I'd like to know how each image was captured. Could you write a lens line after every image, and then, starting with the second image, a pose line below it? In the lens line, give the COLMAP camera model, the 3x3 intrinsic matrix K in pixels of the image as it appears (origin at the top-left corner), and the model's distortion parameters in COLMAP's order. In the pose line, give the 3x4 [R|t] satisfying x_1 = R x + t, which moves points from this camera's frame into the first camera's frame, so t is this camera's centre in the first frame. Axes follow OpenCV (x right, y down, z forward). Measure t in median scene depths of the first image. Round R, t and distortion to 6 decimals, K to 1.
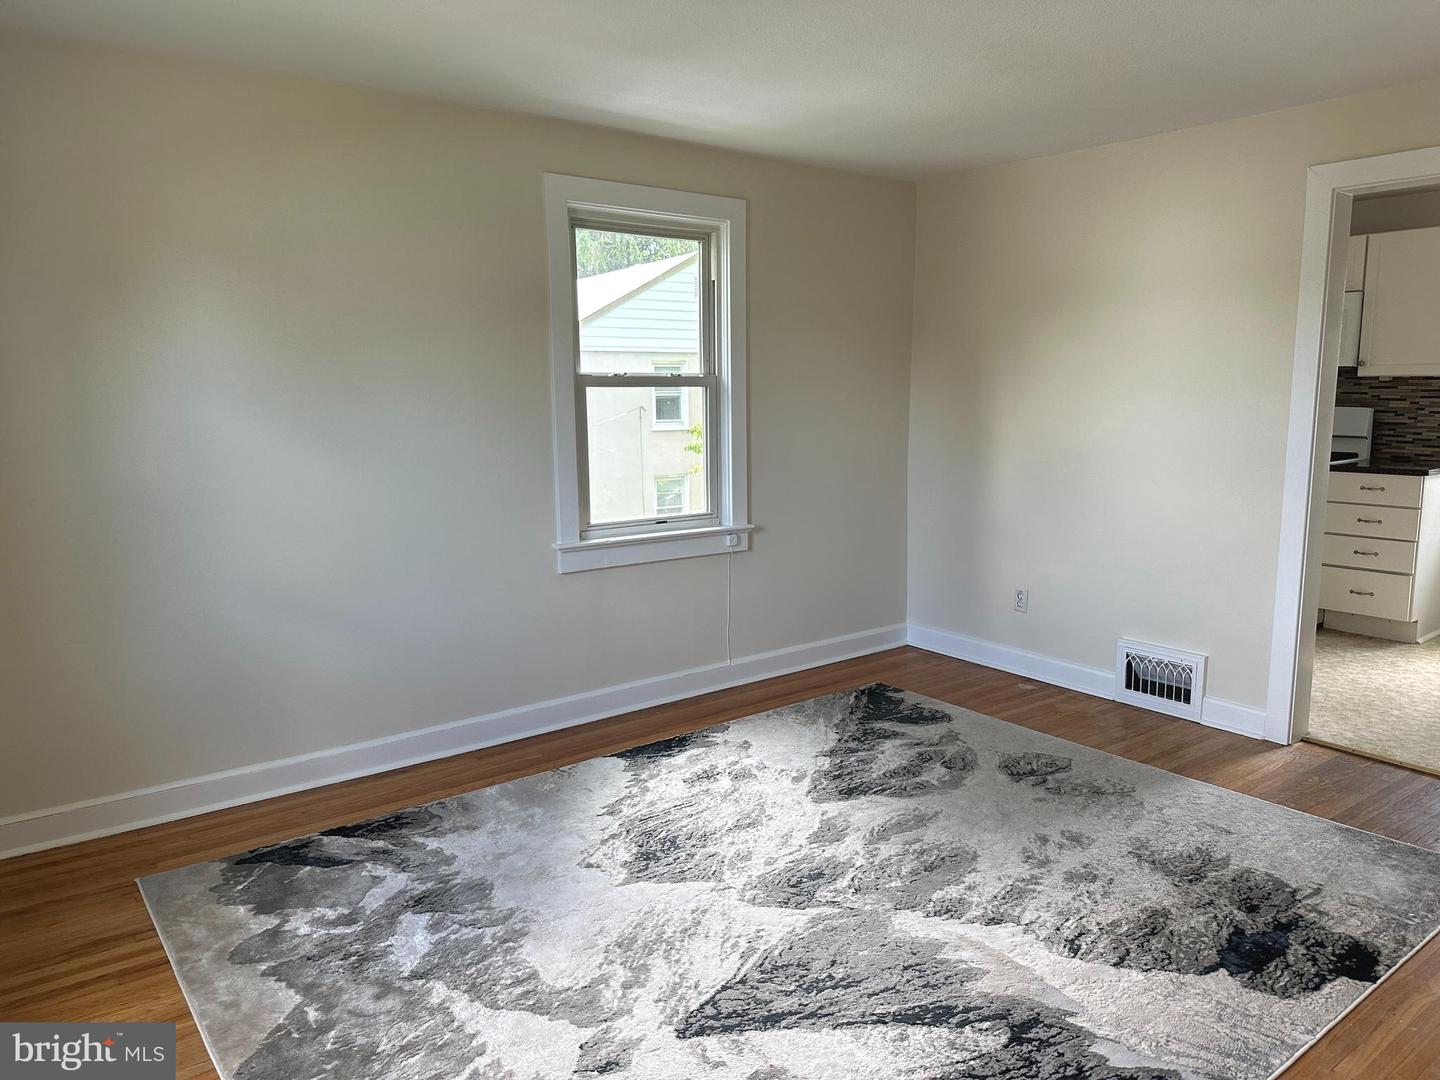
lens RADIAL K [[995.5, 0, 731.9], [0, 995.5, 548.0], [0, 0, 1]] dist [0.050003, -0.066386]
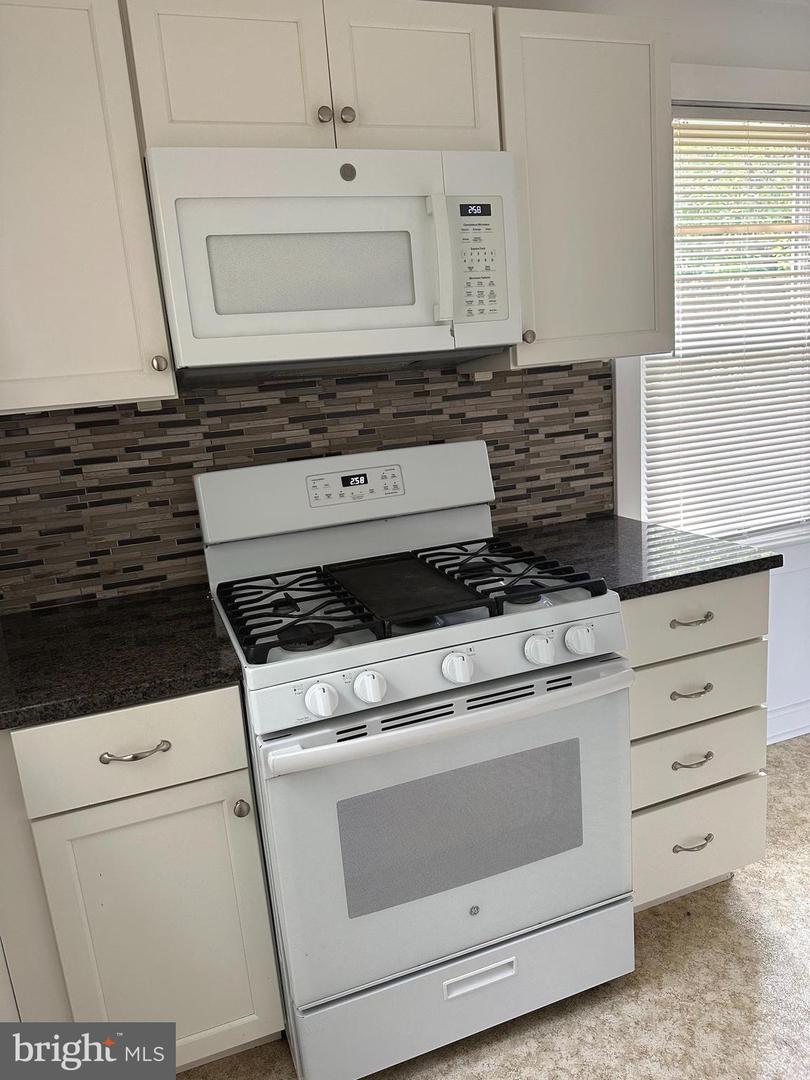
lens RADIAL K [[746.6, 0, 393.6], [0, 746.6, 544.4], [0, 0, 1]] dist [0.050003, -0.066386]
pose [[0.301019, -0.221681, 0.927494, 0.305309], [0.229126, 0.960927, 0.155309, -0.166869], [-0.925683, 0.165762, 0.340050, 0.990572]]
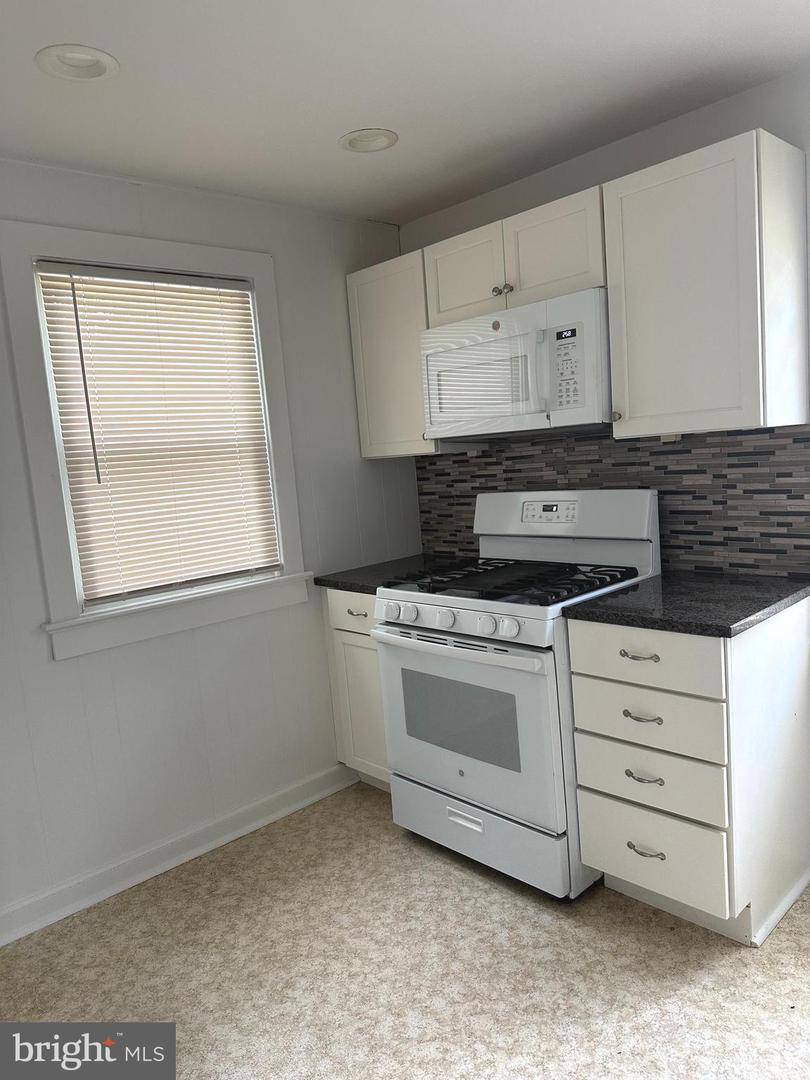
lens RADIAL K [[746.6, 0, 401.4], [0, 746.6, 540.7], [0, 0, 1]] dist [0.050003, -0.066386]
pose [[0.993438, -0.080224, 0.081522, 0.483339], [0.083720, 0.995670, -0.040408, -0.111116], [-0.077928, 0.046968, 0.995852, 0.614581]]
